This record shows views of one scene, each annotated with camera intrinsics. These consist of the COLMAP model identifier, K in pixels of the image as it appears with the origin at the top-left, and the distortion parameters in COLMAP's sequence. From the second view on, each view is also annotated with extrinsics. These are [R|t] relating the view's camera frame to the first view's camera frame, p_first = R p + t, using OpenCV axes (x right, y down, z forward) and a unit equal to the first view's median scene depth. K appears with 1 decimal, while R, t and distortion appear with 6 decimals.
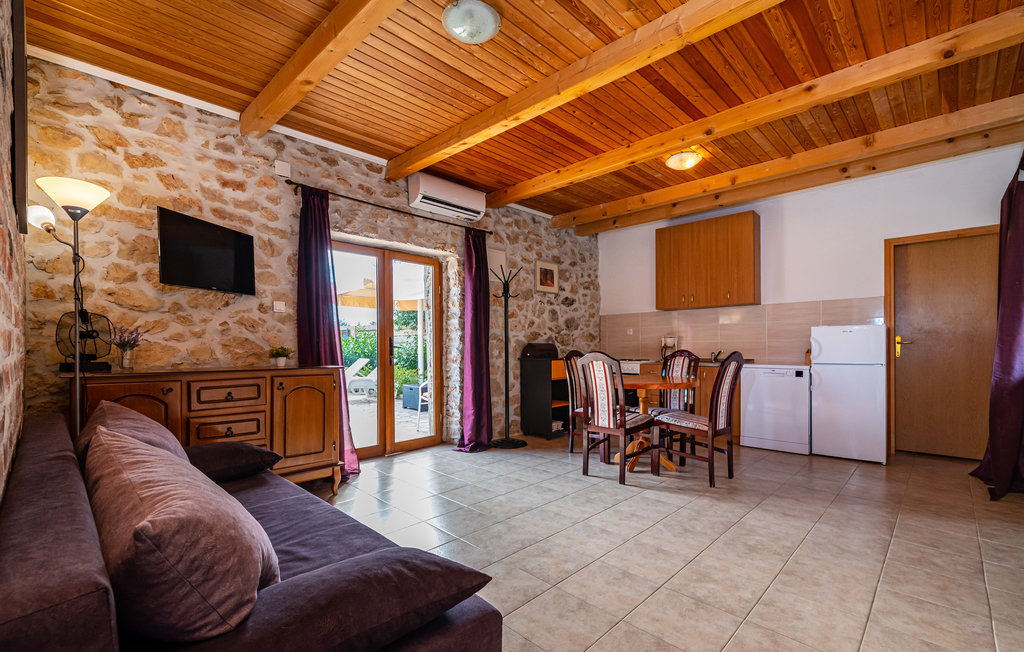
lens RADIAL K [[452.5, 0, 513.6], [0, 452.5, 351.5], [0, 0, 1]] dist [0.000789, 0.000168]
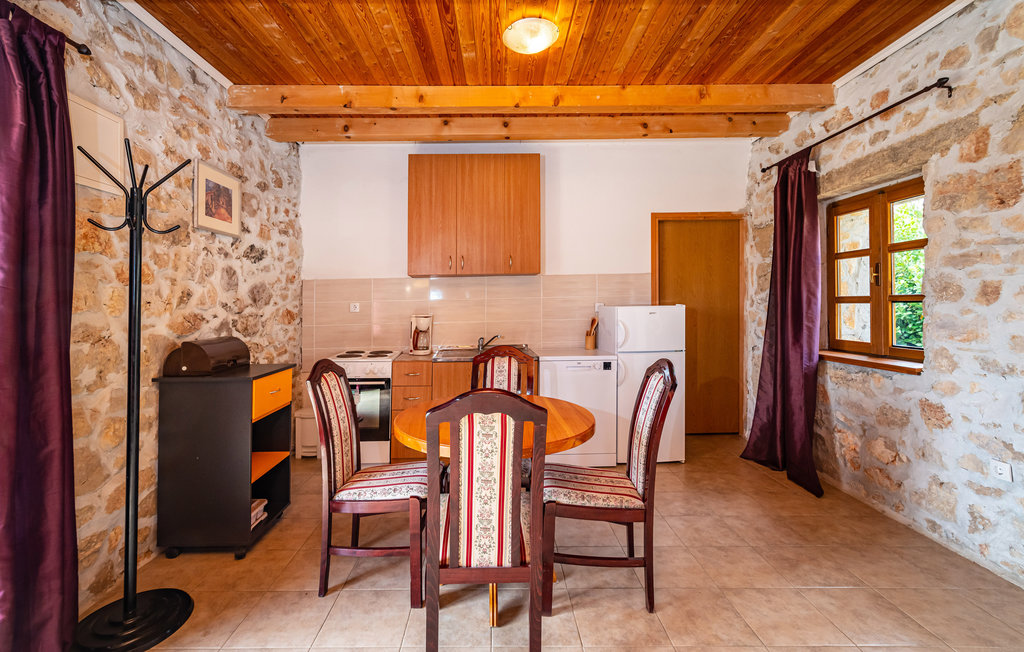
lens RADIAL K [[458.6, 0, 500.3], [0, 458.6, 290.9], [0, 0, 1]] dist [-0.000270, 0.000228]
pose [[0.717569, 0.016237, 0.696298, -0.053317], [0.015007, 0.999136, -0.038765, -0.043042], [-0.696325, 0.038266, 0.716705, 0.434923]]
